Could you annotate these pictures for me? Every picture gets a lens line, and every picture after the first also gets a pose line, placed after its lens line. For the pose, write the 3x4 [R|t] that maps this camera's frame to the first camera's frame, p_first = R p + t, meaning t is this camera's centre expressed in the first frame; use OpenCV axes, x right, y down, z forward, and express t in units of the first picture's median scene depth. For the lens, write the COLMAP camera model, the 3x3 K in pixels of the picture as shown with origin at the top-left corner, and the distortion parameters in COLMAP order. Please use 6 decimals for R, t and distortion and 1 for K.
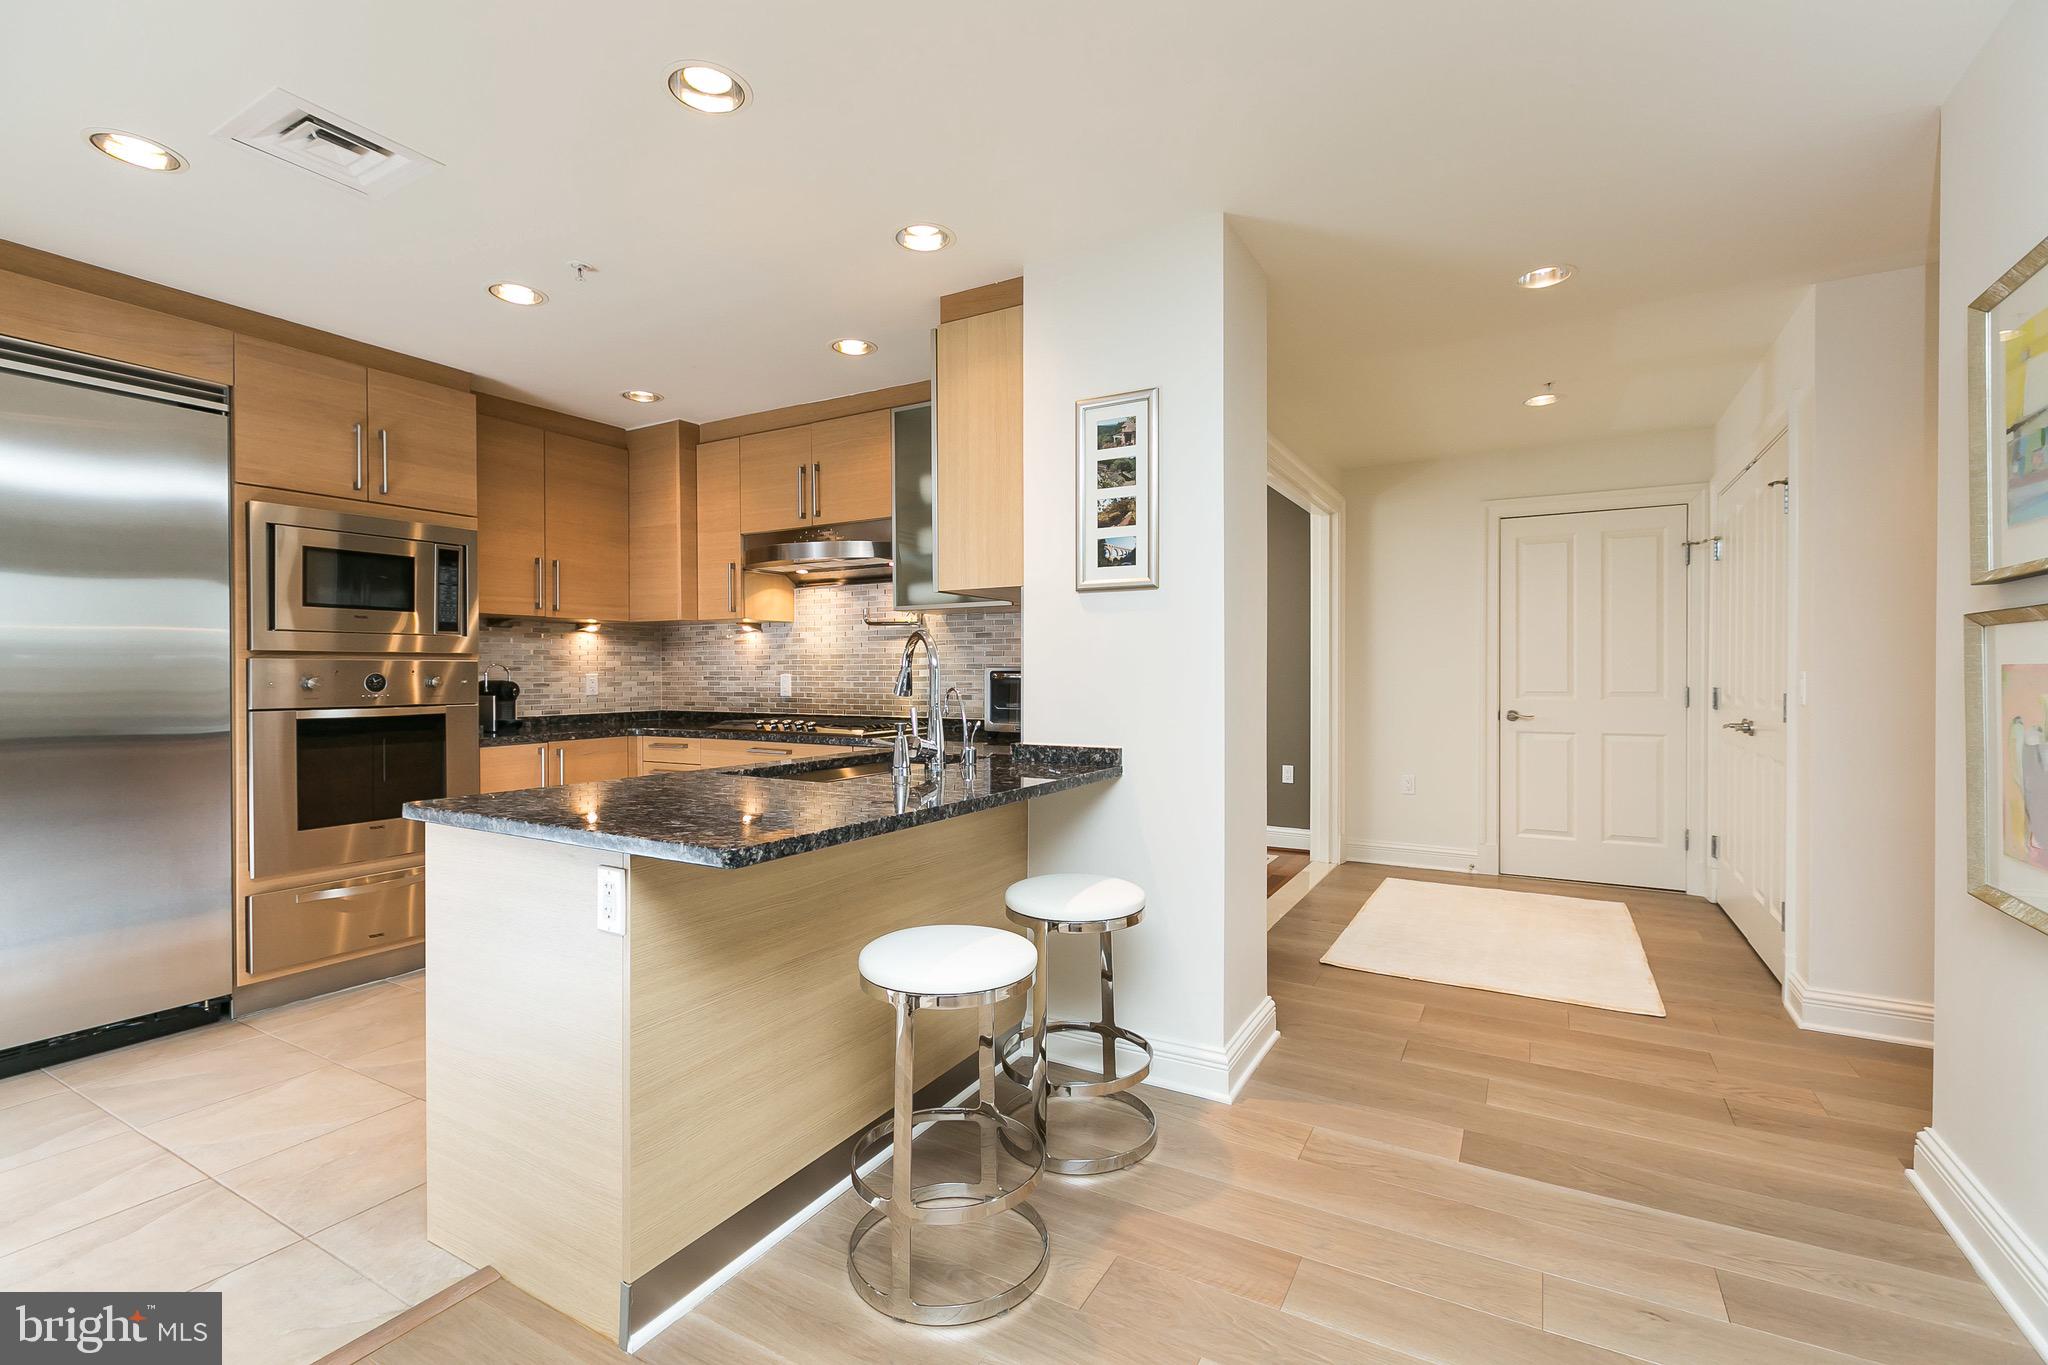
lens RADIAL K [[910.7, 0, 1018.8], [0, 910.7, 677.6], [0, 0, 1]] dist [0.006563, -0.001557]
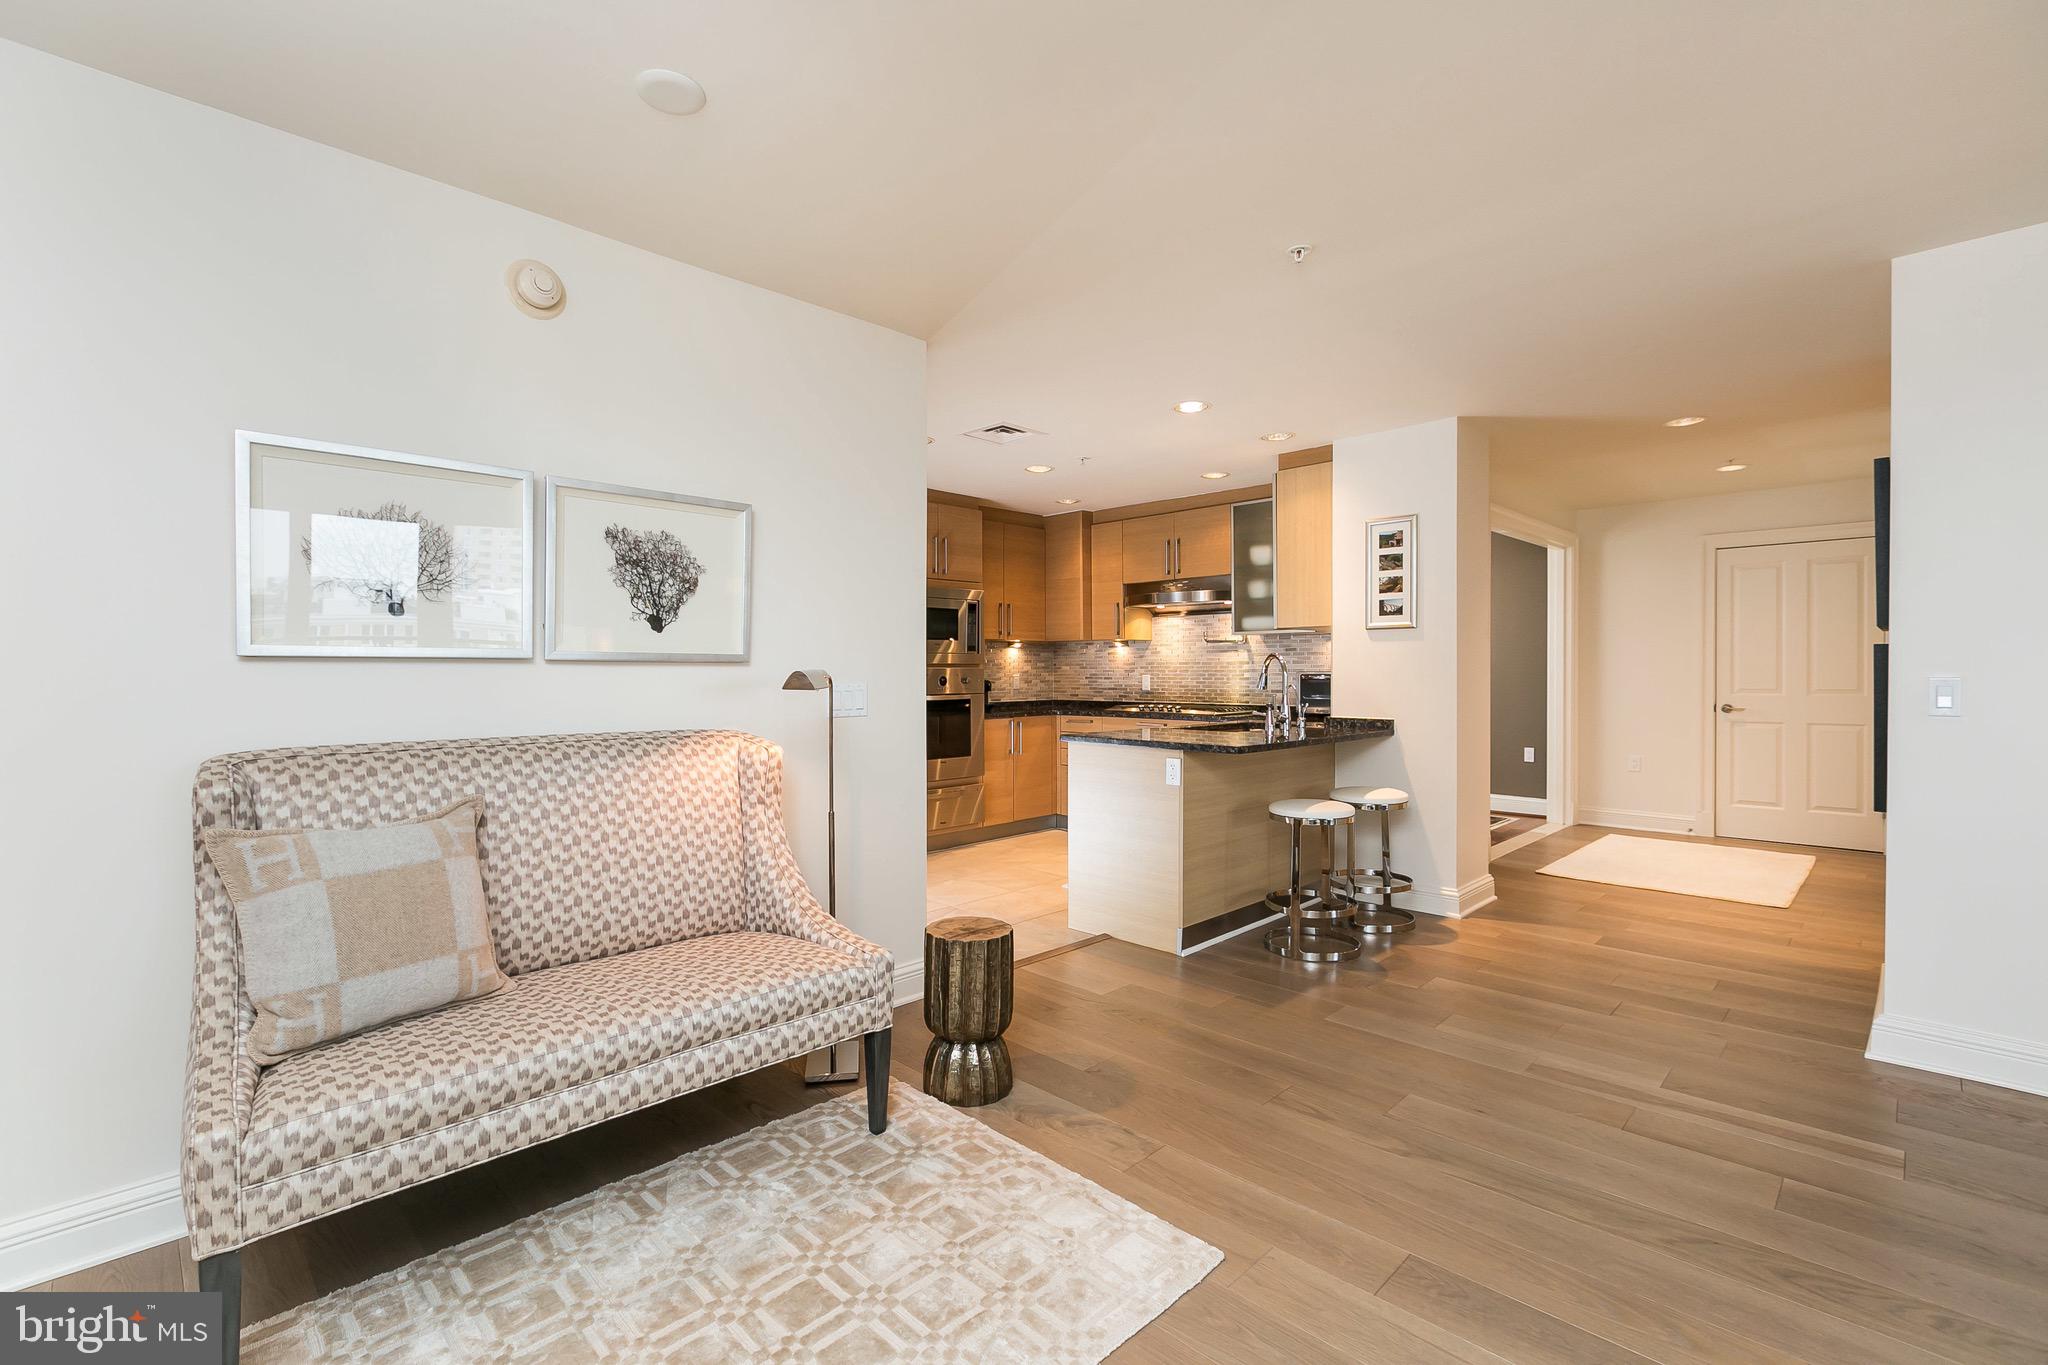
lens RADIAL K [[910.7, 0, 1018.6], [0, 910.7, 676.6], [0, 0, 1]] dist [0.006563, -0.001557]
pose [[0.966364, 0.000292, -0.257178, -0.096438], [0.000354, 0.999997, 0.002466, -0.006950], [0.257178, -0.002474, 0.966361, -0.632438]]
